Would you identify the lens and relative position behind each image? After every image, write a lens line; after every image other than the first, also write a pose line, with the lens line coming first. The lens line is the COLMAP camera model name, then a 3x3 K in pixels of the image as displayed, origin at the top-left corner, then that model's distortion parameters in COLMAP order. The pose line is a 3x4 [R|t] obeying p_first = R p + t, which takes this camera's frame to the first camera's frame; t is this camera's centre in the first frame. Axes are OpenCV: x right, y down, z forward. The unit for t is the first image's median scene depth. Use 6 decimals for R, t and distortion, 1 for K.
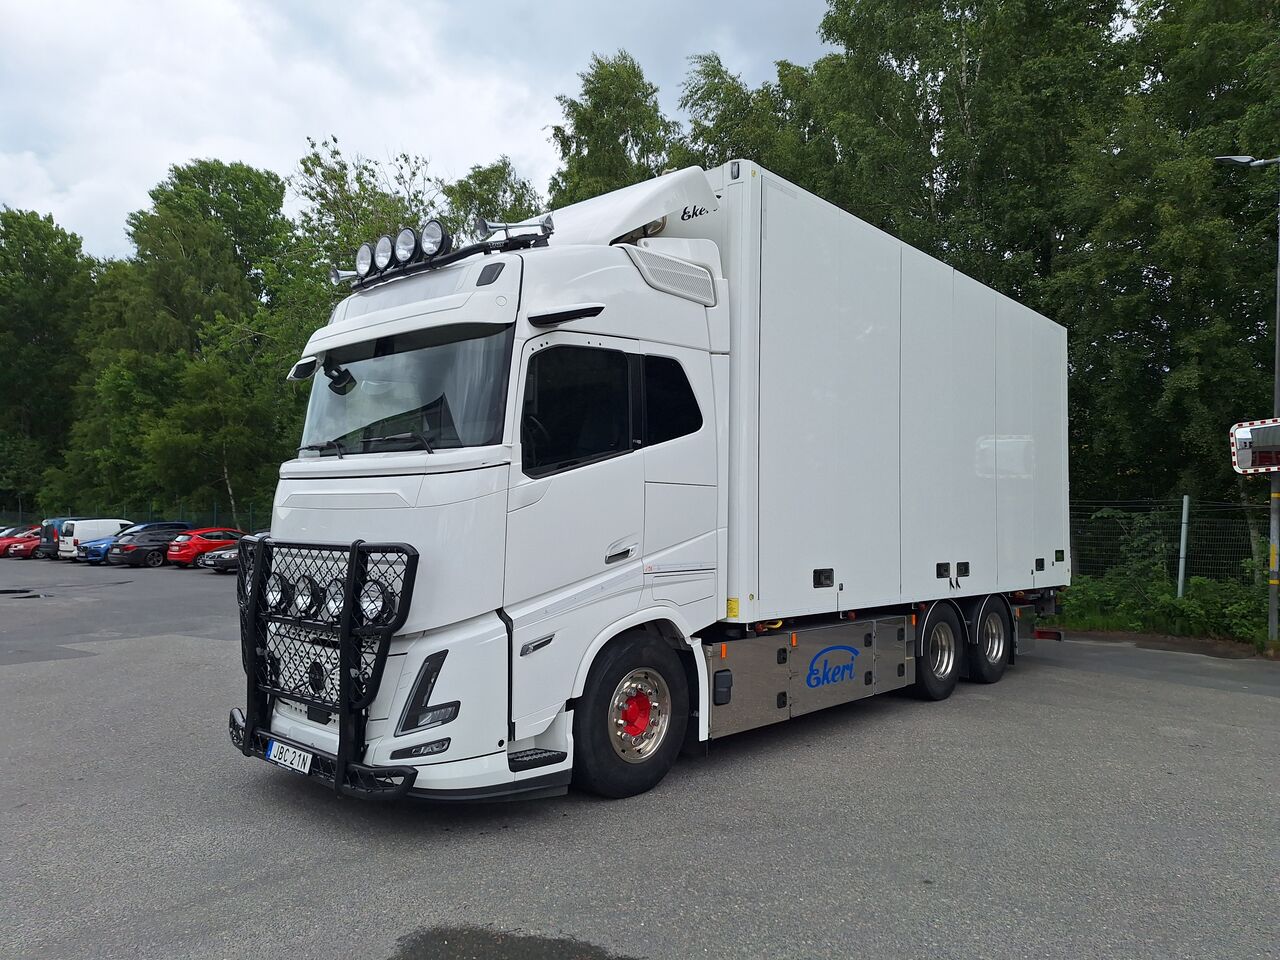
lens RADIAL K [[883.1, 0, 640.0], [0, 883.1, 480.0], [0, 0, 1]] dist [0.106657, -0.139623]
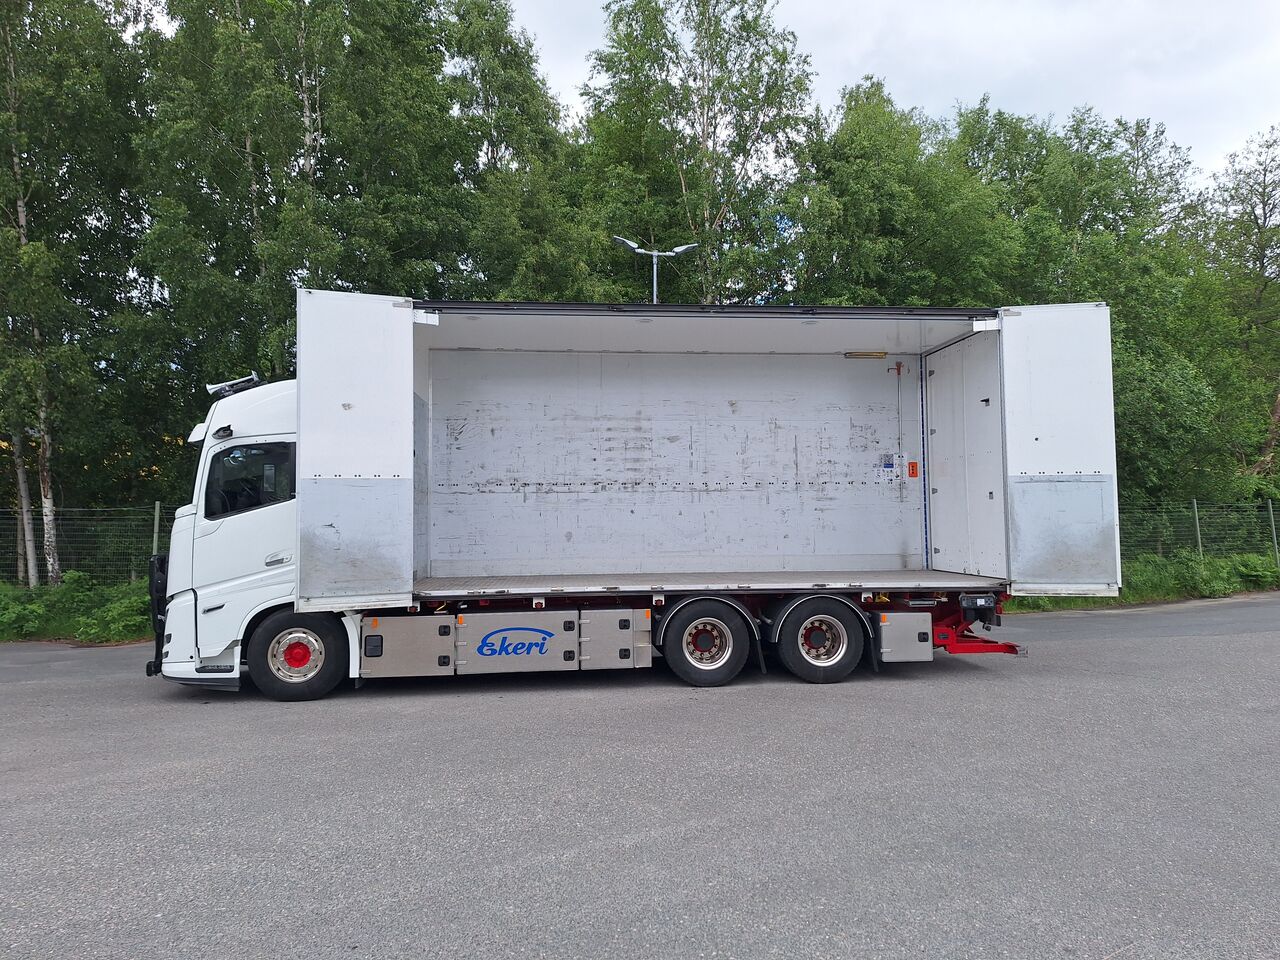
lens RADIAL K [[883.1, 0, 640.0], [0, 883.1, 480.0], [0, 0, 1]] dist [0.106657, -0.139623]
pose [[0.734263, -0.059441, -0.676257, 0.416642], [0.057605, 0.998022, -0.025176, 0.003087], [0.676416, -0.020470, 0.736235, 0.048466]]
